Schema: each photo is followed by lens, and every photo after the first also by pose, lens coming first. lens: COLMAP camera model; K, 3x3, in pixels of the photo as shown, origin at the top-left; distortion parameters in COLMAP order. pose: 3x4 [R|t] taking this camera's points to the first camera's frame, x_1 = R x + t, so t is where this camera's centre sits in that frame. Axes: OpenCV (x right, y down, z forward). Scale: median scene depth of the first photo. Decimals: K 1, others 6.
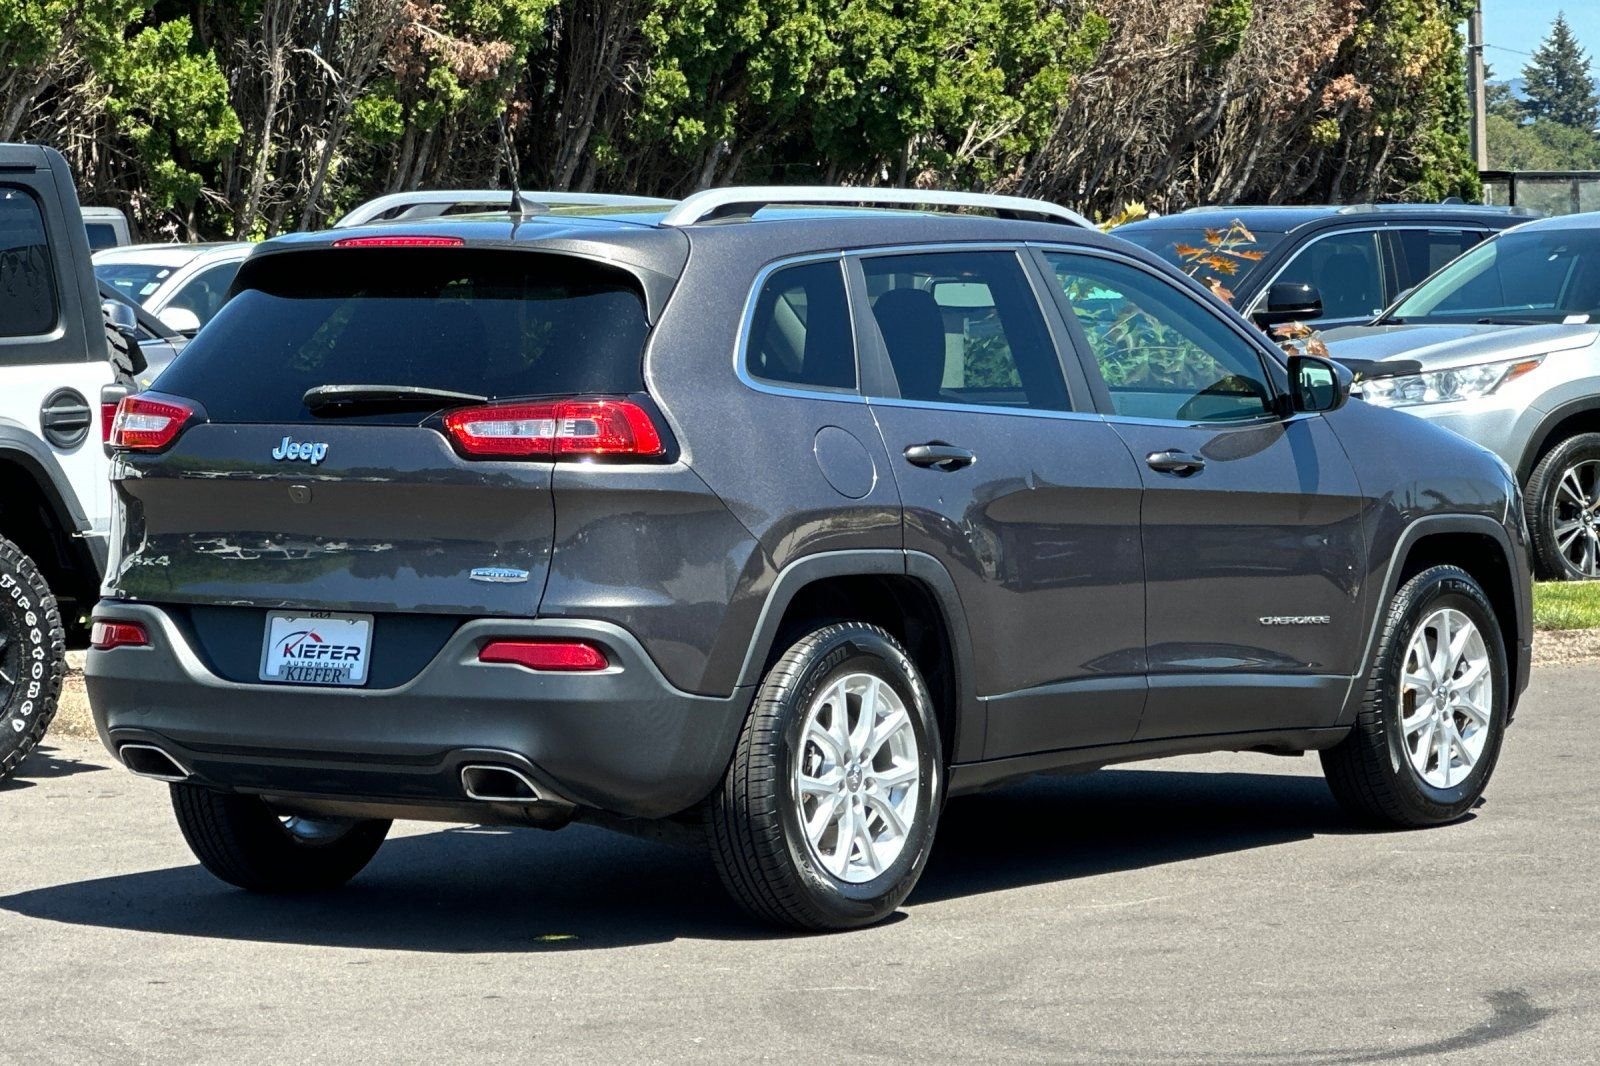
lens RADIAL K [[5619.5, 0, 800.0], [0, 5619.5, 533.0], [0, 0, 1]] dist [-0.252302, 20.810249]
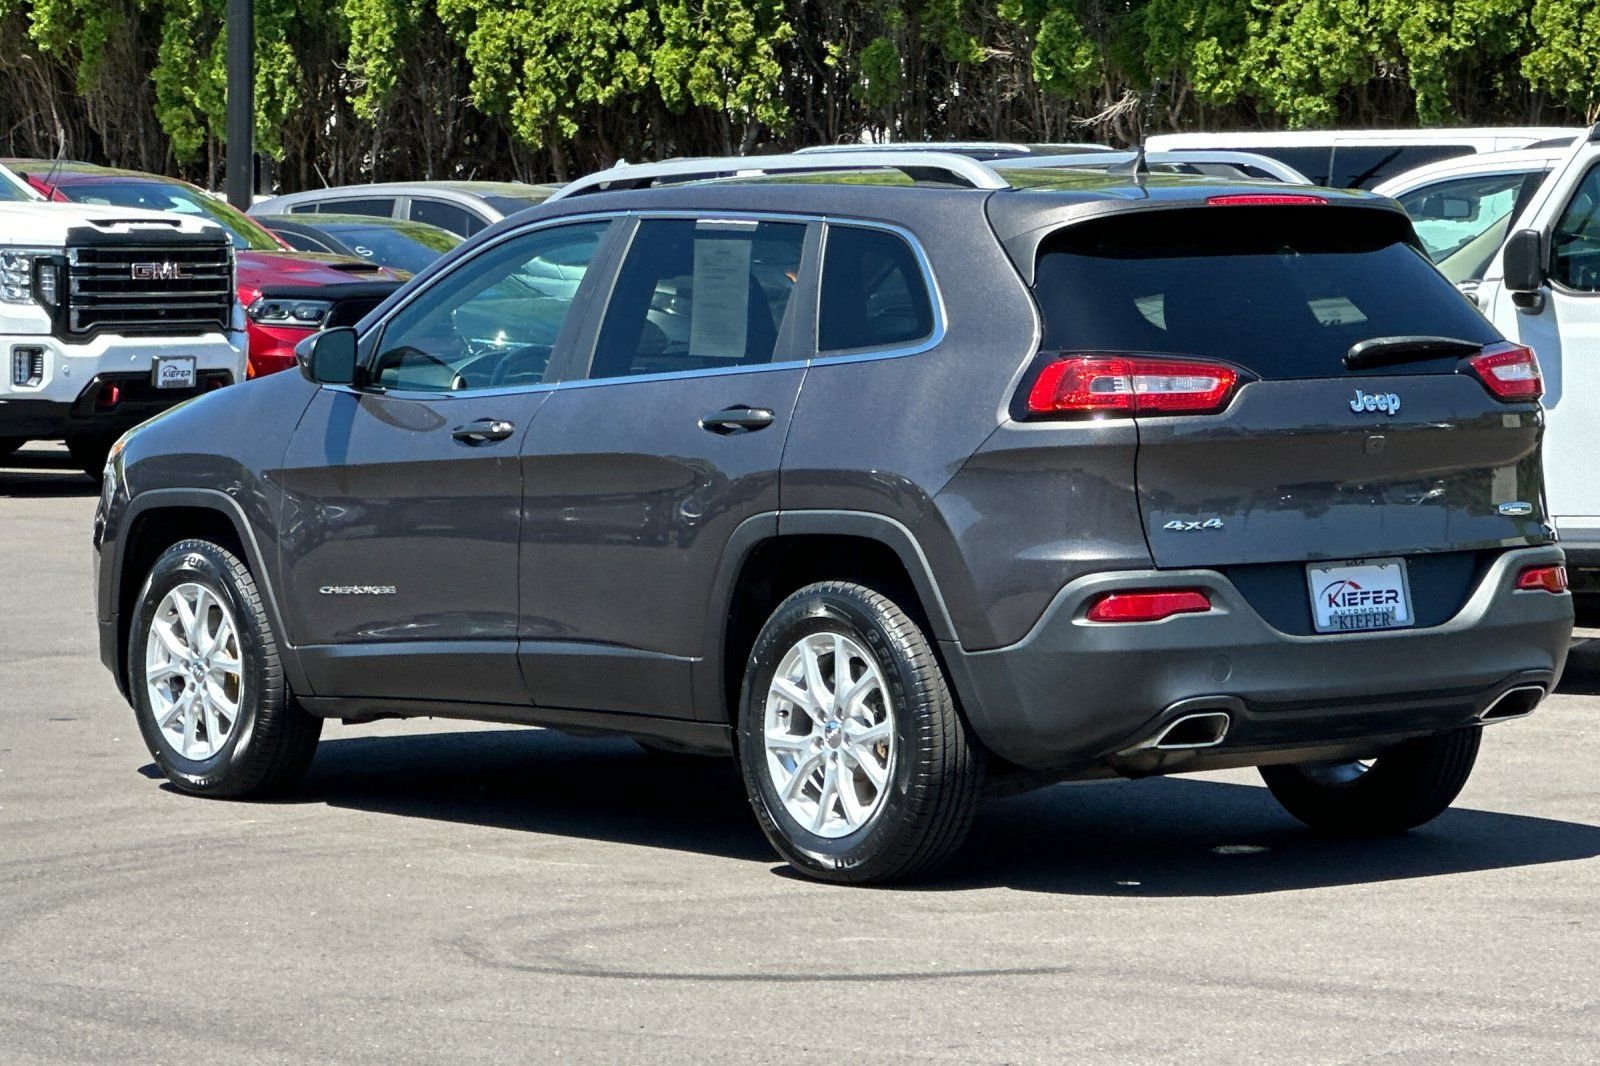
lens RADIAL K [[5619.5, 0, 800.0], [0, 5619.5, 533.0], [0, 0, 1]] dist [-0.252302, 20.810249]
pose [[0.280118, -0.048470, 0.958741, -1.101457], [0.056896, 0.997807, 0.033821, -0.031421], [-0.958278, 0.045075, 0.282261, 0.811306]]
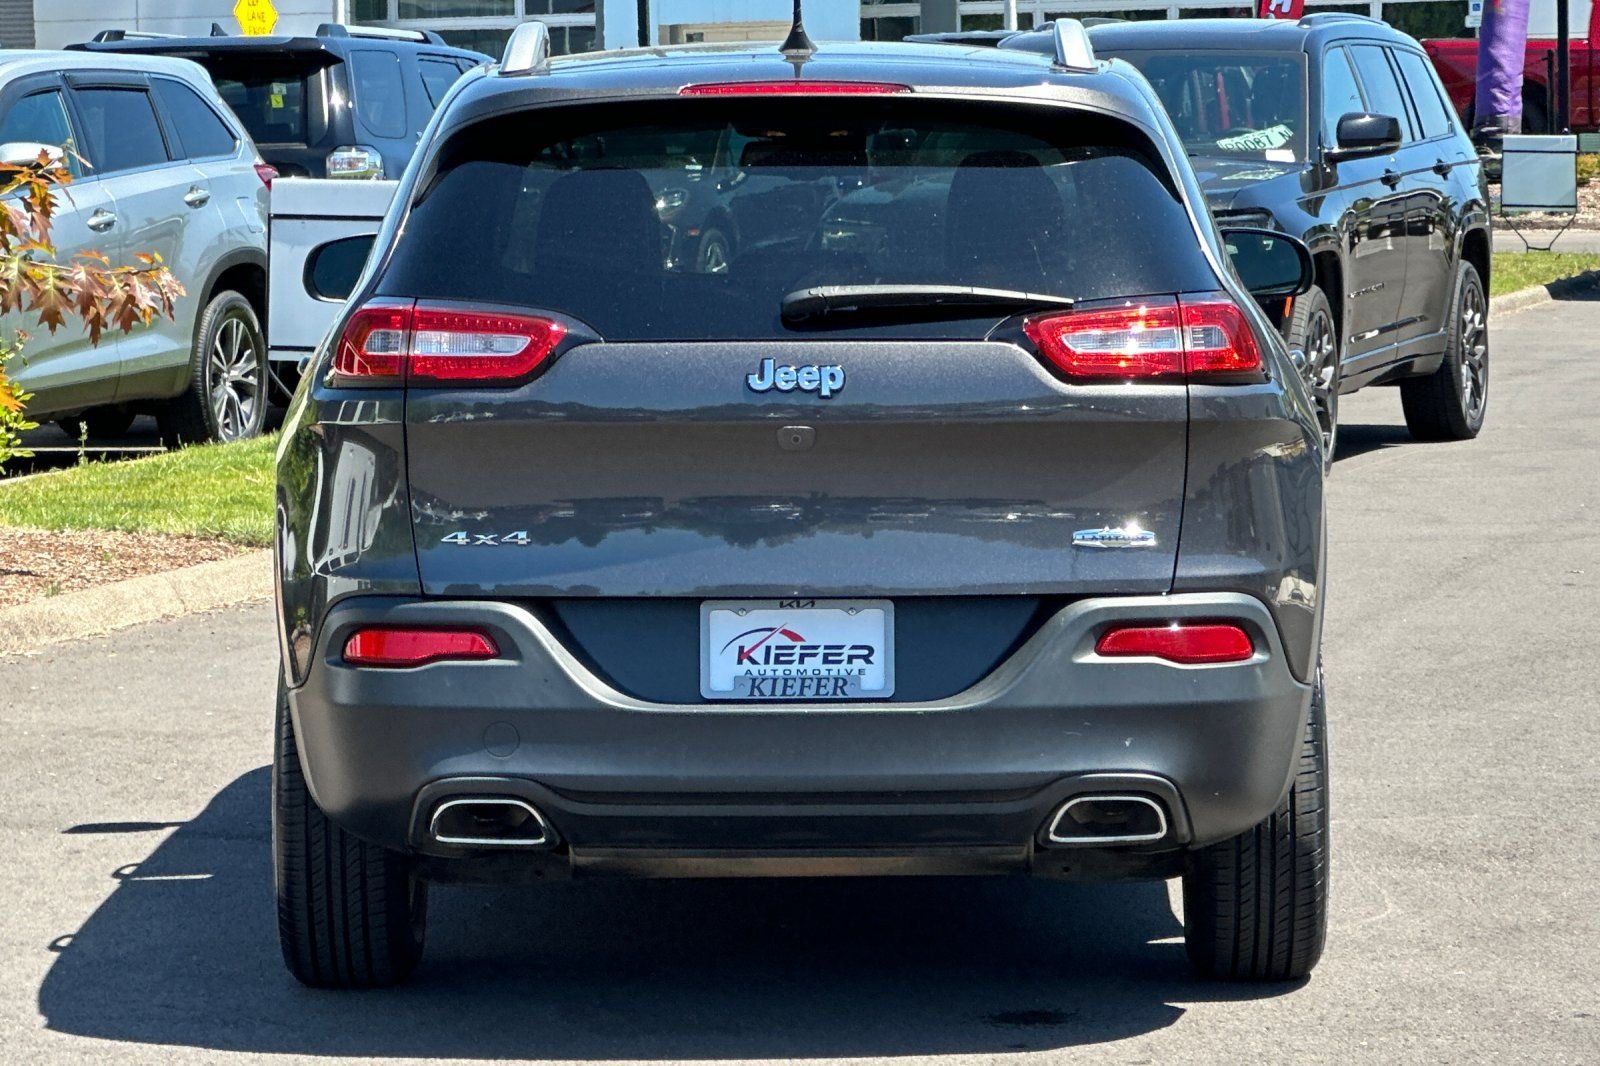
lens RADIAL K [[5619.5, 0, 800.0], [0, 5619.5, 533.0], [0, 0, 1]] dist [-0.252302, 20.810249]
pose [[0.816149, -0.038217, 0.576576, -0.504249], [0.028036, 0.999254, 0.026547, -0.013778], [-0.577161, -0.005502, 0.816612, 0.410929]]
